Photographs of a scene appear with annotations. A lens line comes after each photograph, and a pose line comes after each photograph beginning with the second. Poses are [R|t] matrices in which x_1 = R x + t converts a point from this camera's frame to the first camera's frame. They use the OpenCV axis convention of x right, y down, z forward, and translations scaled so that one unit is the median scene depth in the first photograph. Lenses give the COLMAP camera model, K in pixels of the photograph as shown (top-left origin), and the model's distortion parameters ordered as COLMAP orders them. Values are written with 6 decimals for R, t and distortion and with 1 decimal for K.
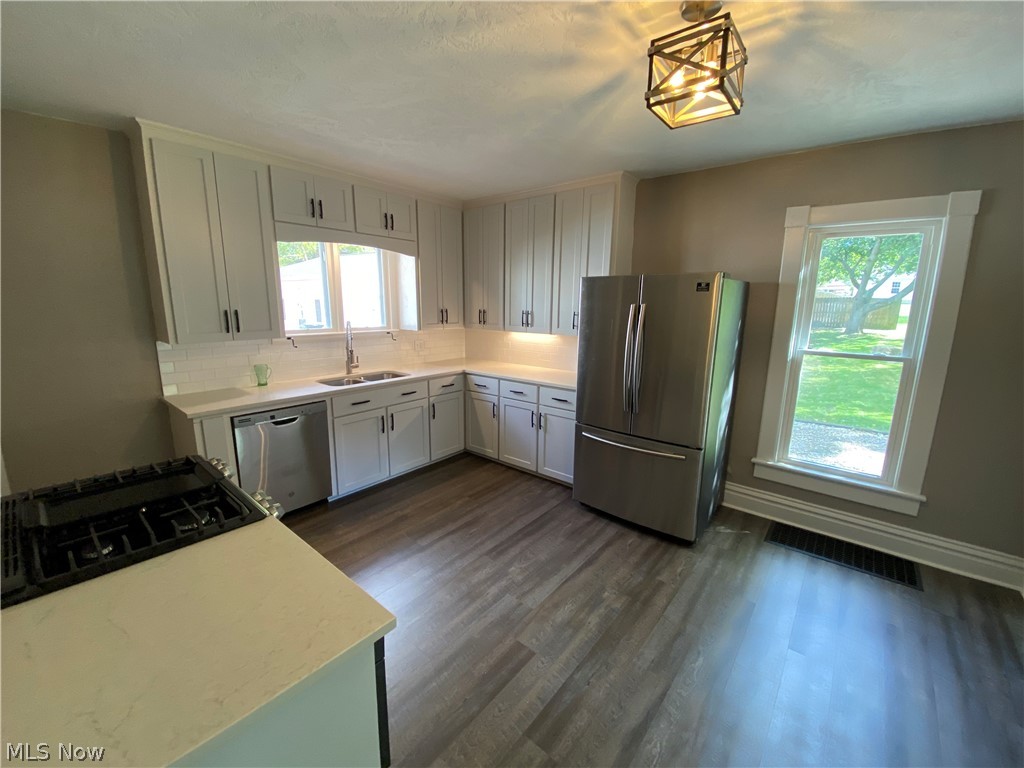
lens RADIAL K [[417.8, 0, 511.2], [0, 417.8, 380.0], [0, 0, 1]] dist [0.003111, -0.004596]
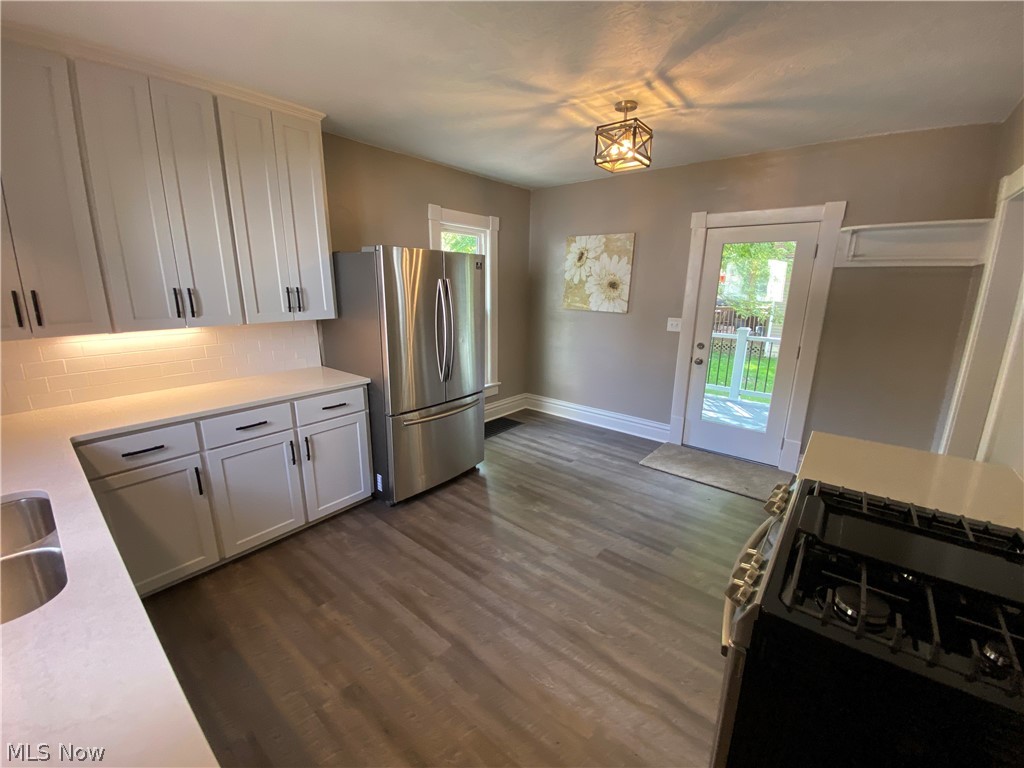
lens RADIAL K [[417.8, 0, 512.7], [0, 417.8, 382.5], [0, 0, 1]] dist [0.003111, -0.004596]
pose [[-0.021813, -0.241905, 0.970055, -0.747000], [0.178267, 0.953795, 0.241859, -0.144833], [-0.983740, 0.178205, 0.022318, 0.801099]]
